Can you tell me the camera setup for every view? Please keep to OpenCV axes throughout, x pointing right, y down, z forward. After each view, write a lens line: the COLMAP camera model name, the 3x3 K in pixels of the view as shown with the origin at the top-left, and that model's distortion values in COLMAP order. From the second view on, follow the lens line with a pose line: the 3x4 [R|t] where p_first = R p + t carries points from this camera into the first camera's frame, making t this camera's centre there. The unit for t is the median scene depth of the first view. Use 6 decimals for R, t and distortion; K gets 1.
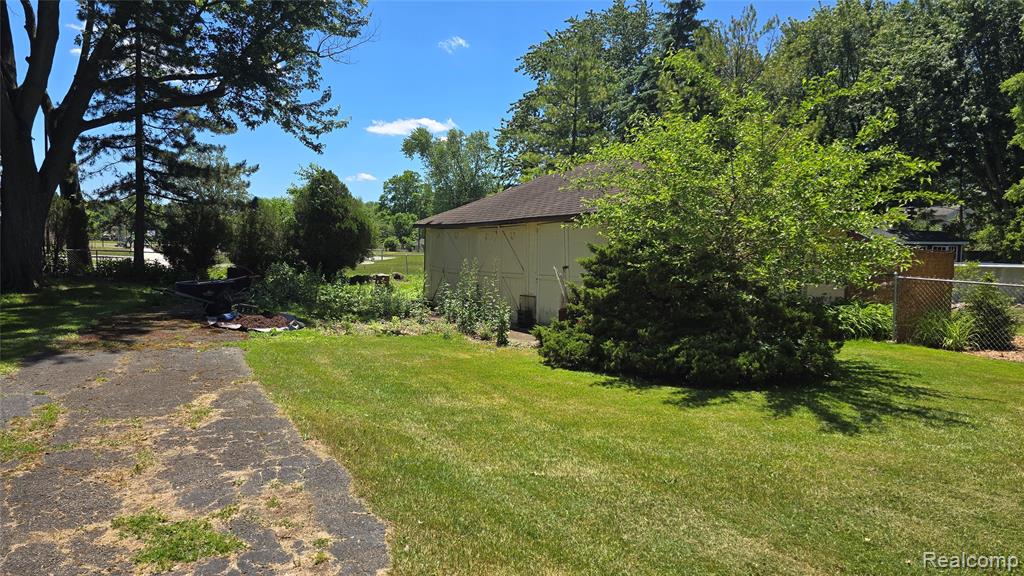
lens RADIAL K [[682.3, 0, 512.0], [0, 682.3, 288.0], [0, 0, 1]] dist [0.107408, -0.126910]
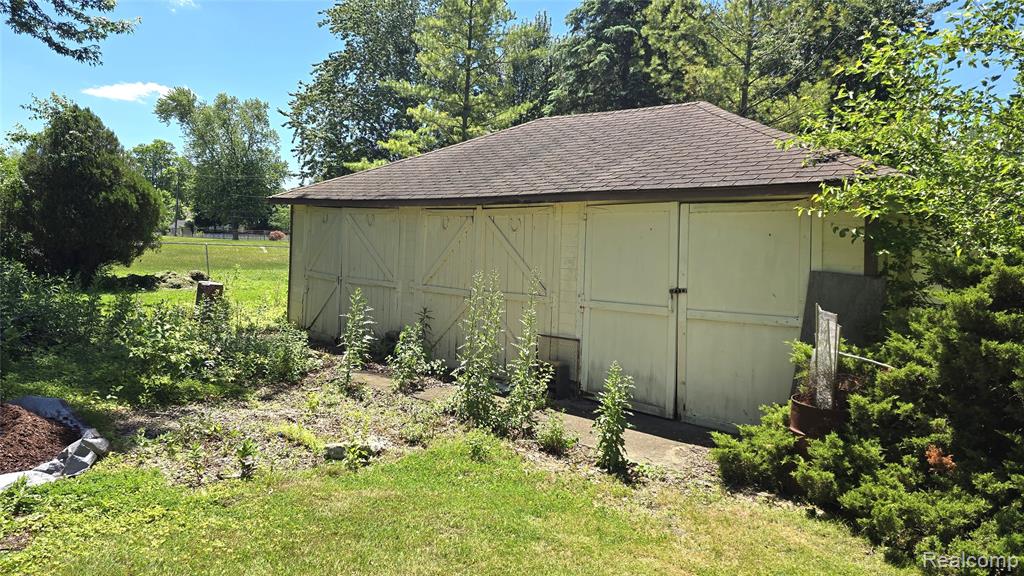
lens RADIAL K [[682.3, 0, 512.0], [0, 682.3, 288.0], [0, 0, 1]] dist [0.107408, -0.126910]
pose [[0.946478, 0.004483, 0.322736, -0.044852], [-0.009350, 0.999865, 0.013530, -0.008260], [-0.322632, -0.015823, 0.946392, 0.118201]]
